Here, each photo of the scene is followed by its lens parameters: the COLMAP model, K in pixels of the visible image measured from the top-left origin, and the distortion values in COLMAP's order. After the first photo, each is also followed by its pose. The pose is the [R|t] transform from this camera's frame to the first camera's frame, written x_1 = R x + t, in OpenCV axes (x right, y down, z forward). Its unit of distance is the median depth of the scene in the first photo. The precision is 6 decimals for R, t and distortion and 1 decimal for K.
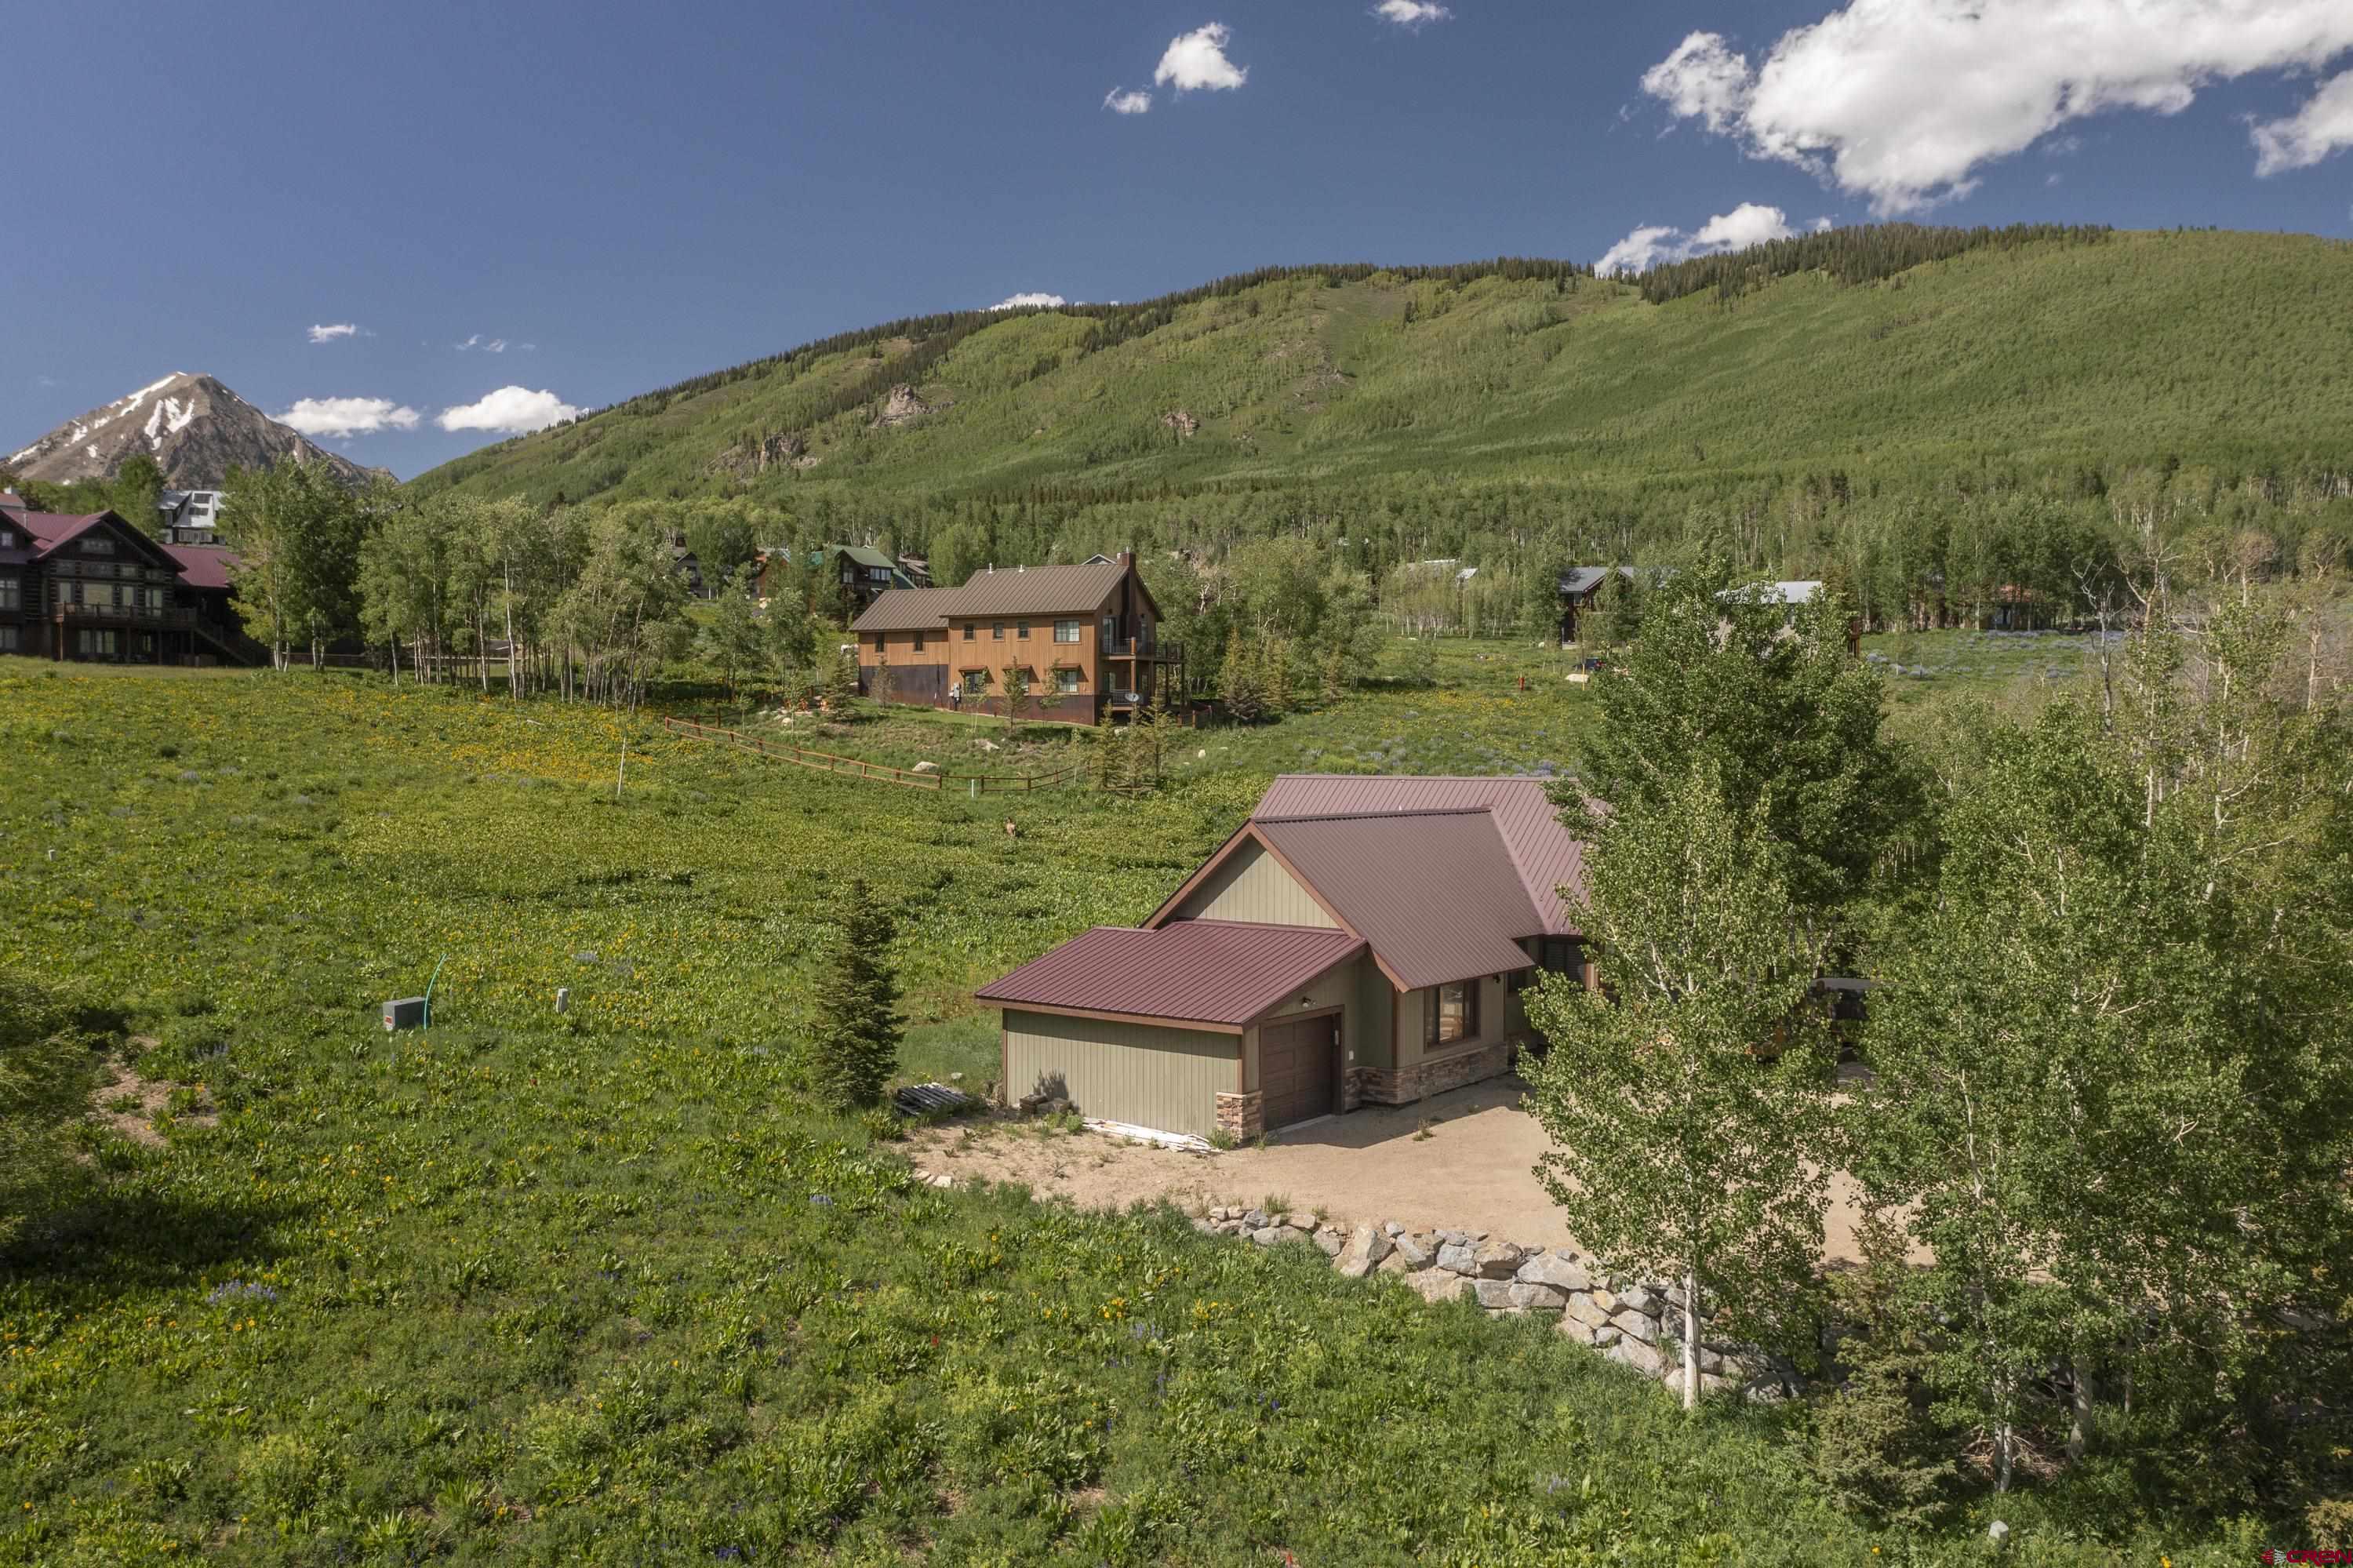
lens RADIAL K [[1870.2, 0, 1176.5], [0, 1870.2, 784.0], [0, 0, 1]] dist [-0.027739, 0.007000]
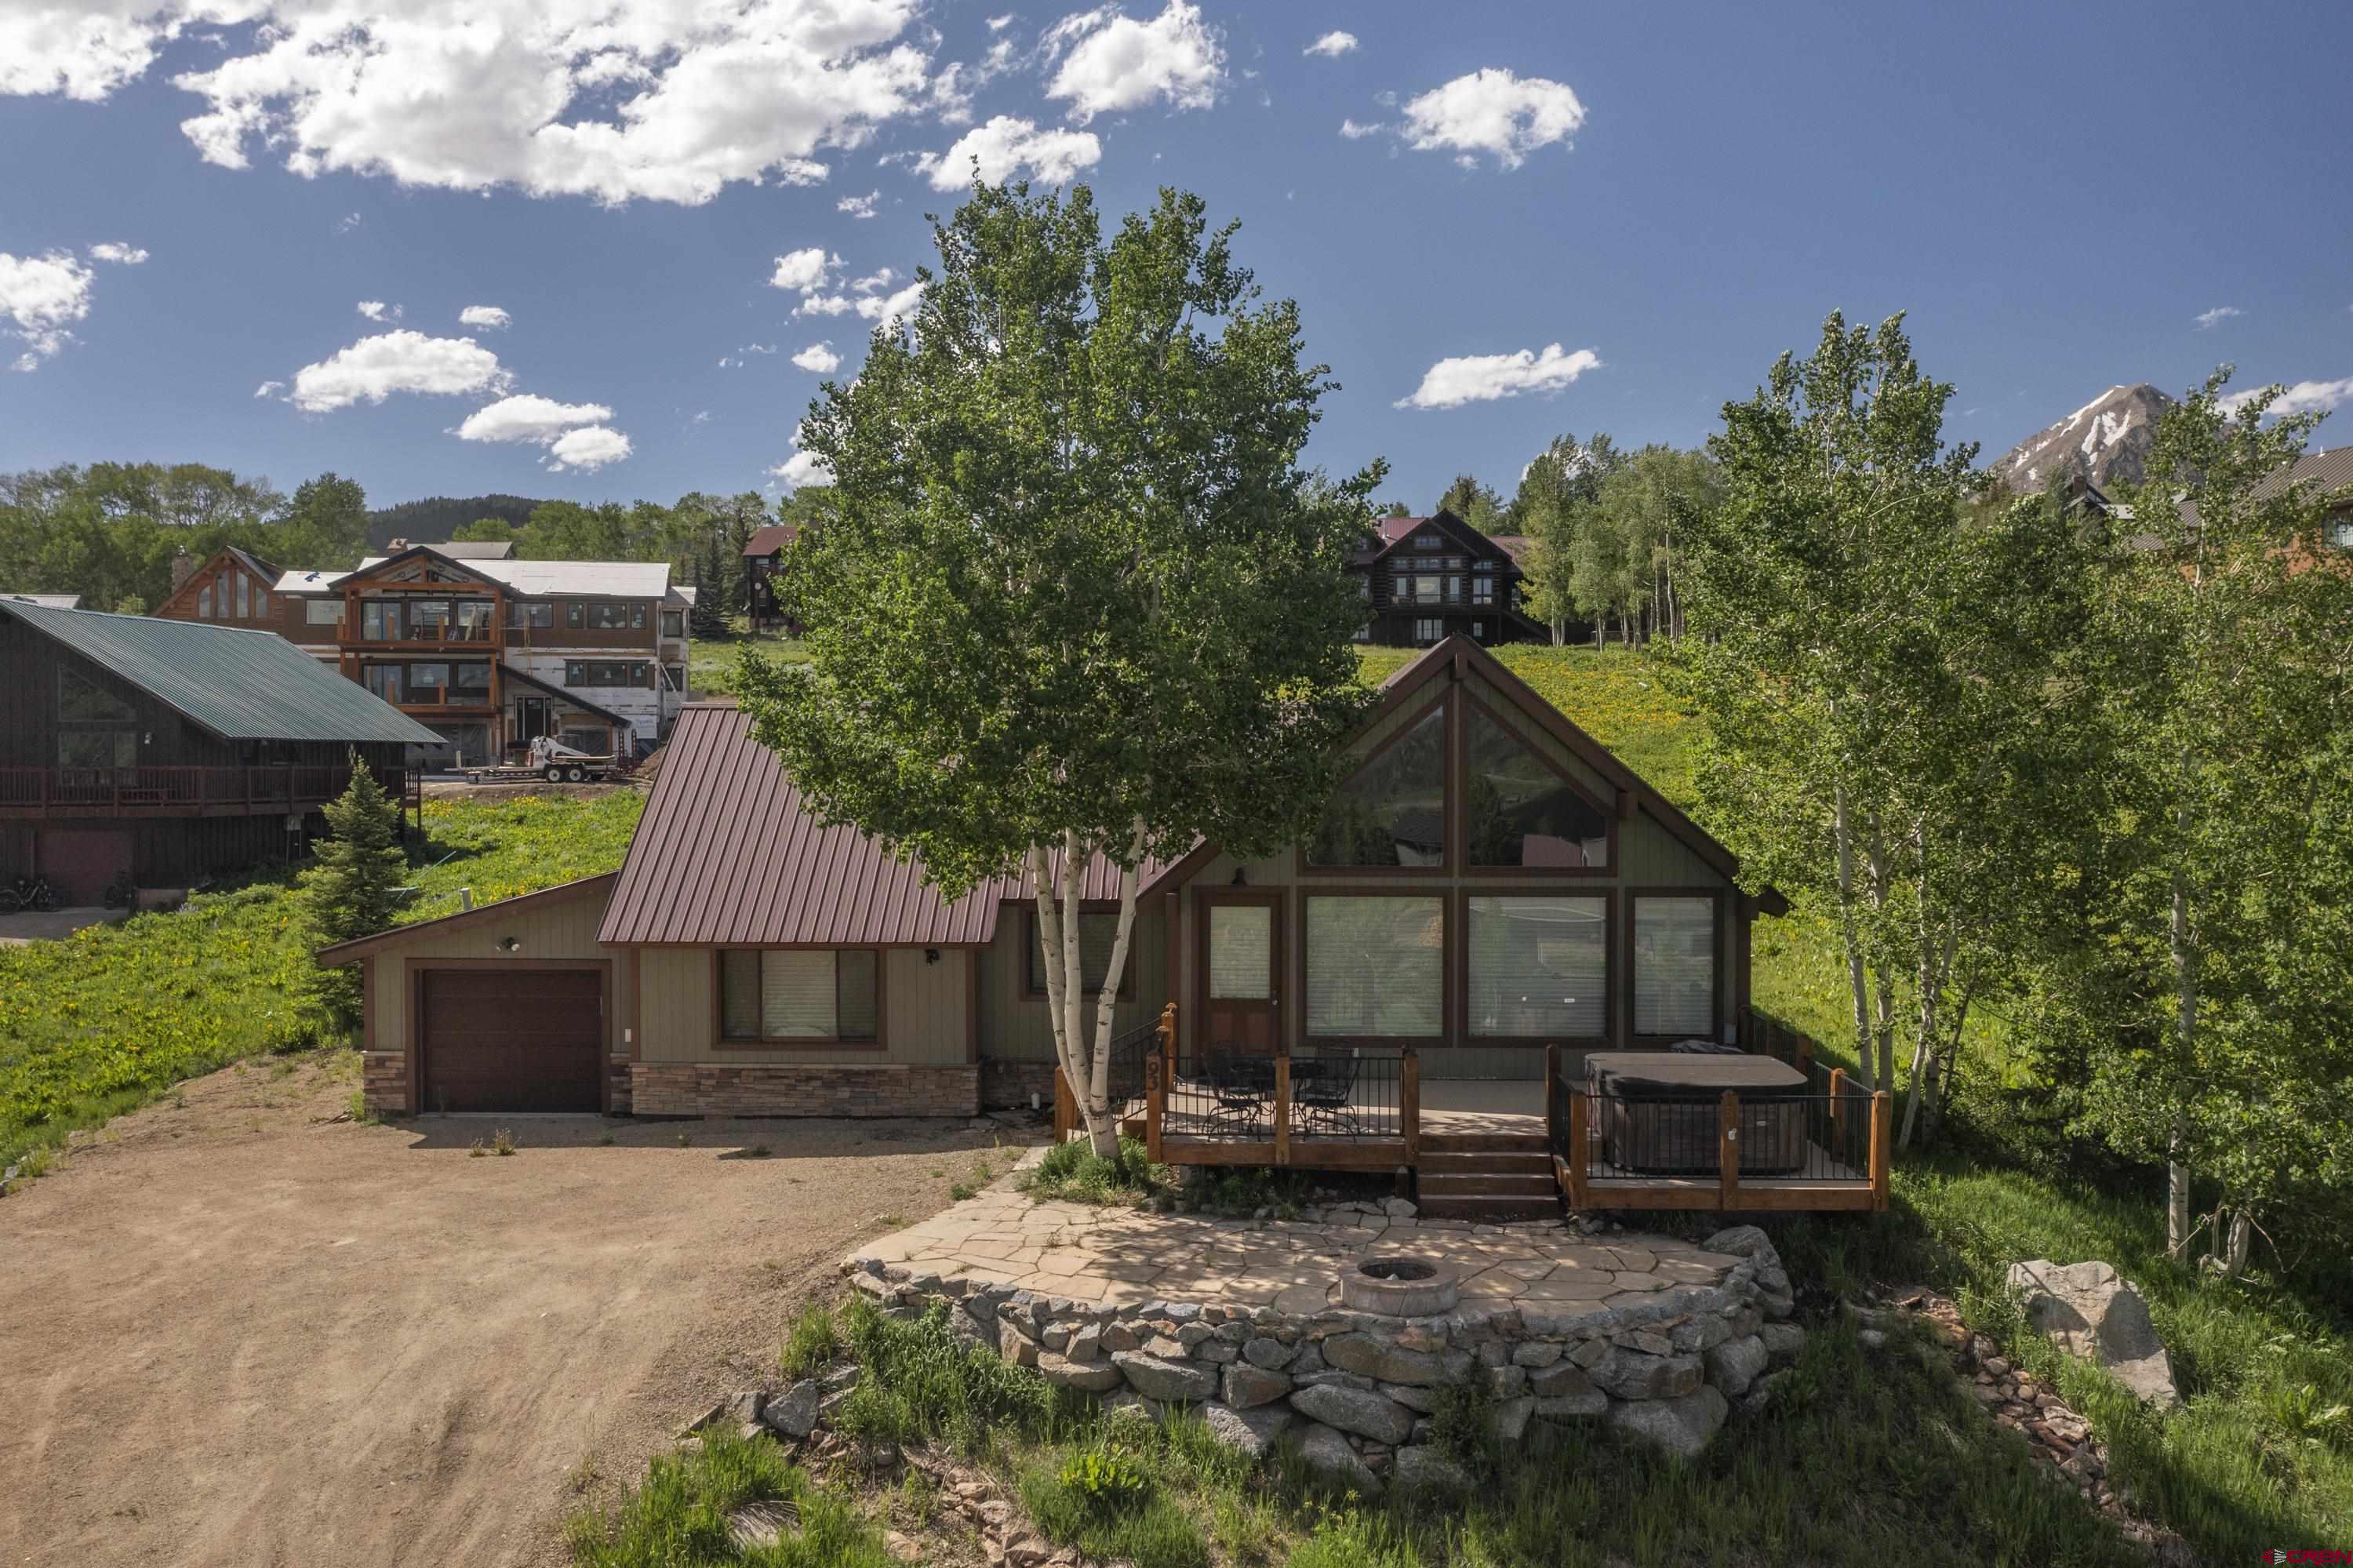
lens RADIAL K [[1870.2, 0, 1176.5], [0, 1870.2, 784.0], [0, 0, 1]] dist [-0.027739, 0.007000]
pose [[0.564579, 0.009529, -0.825324, 0.679917], [-0.014390, 0.999895, 0.001701, 0.042441], [0.825253, 0.010916, 0.564657, 0.664724]]
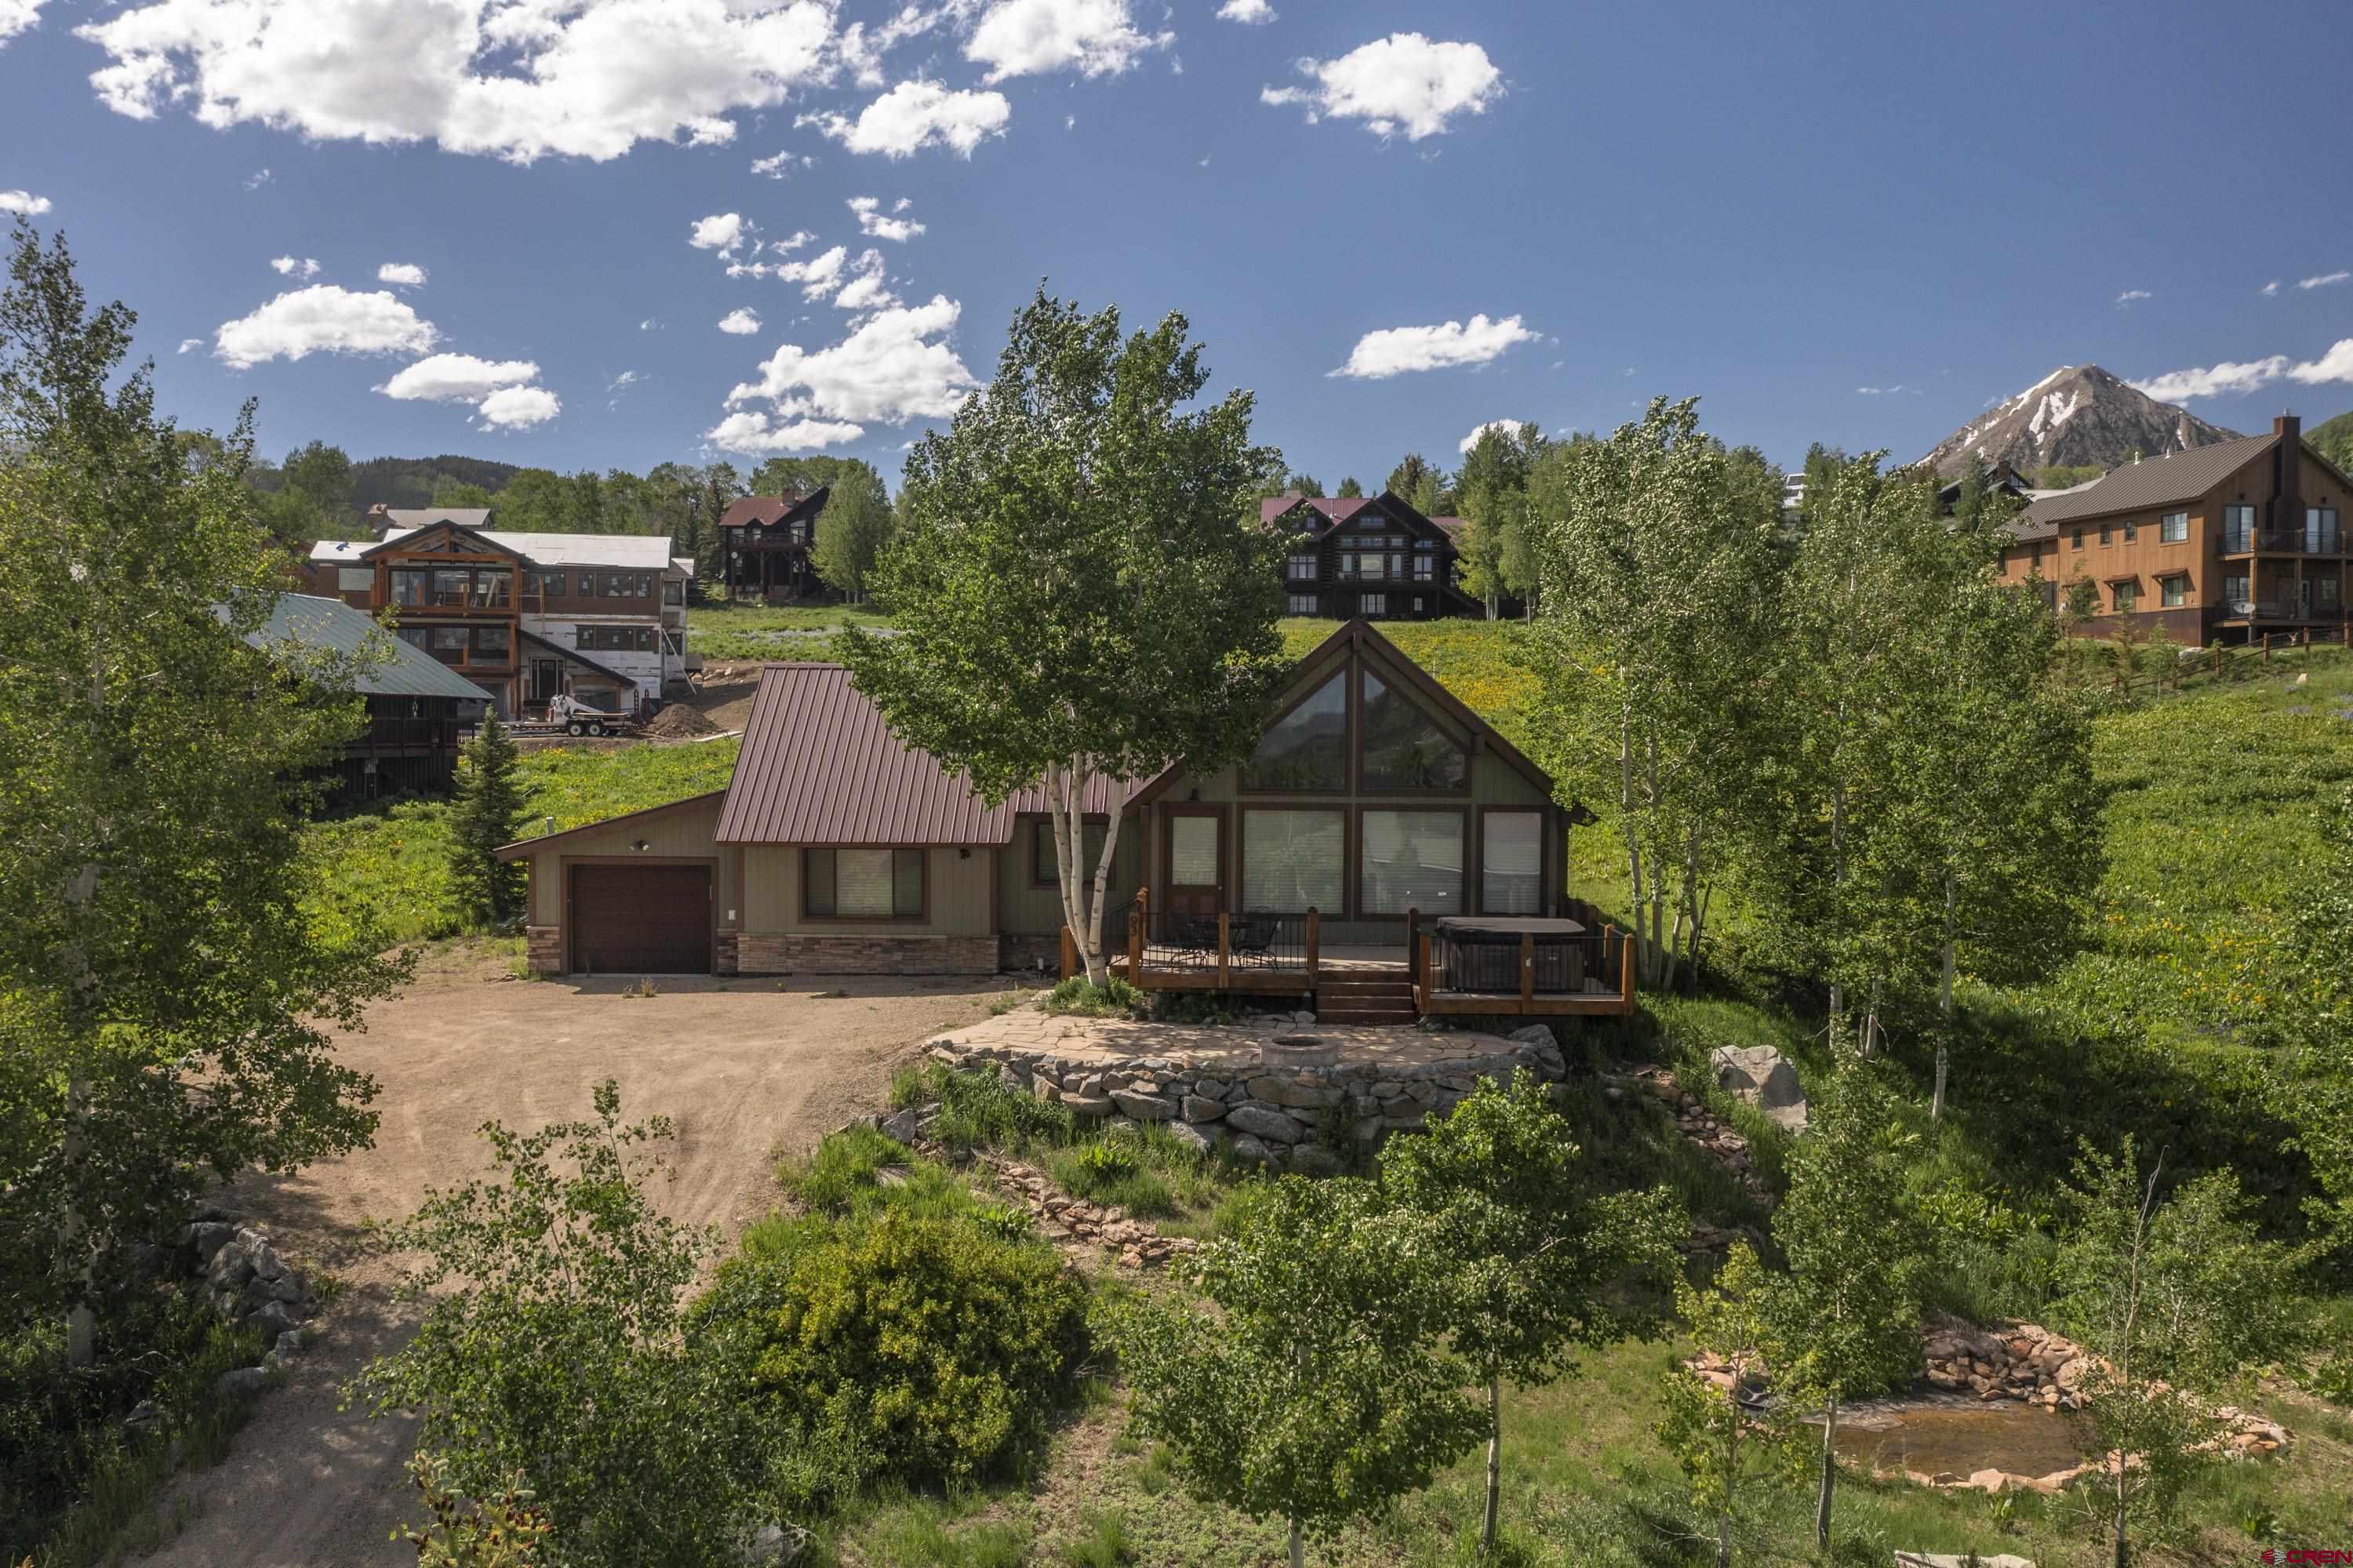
lens RADIAL K [[1870.2, 0, 1176.5], [0, 1870.2, 784.0], [0, 0, 1]] dist [-0.027739, 0.007000]
pose [[0.584583, 0.027625, -0.810864, 0.840851], [-0.022533, 0.999587, 0.017809, 0.053029], [0.811021, 0.007860, 0.584964, 0.545856]]
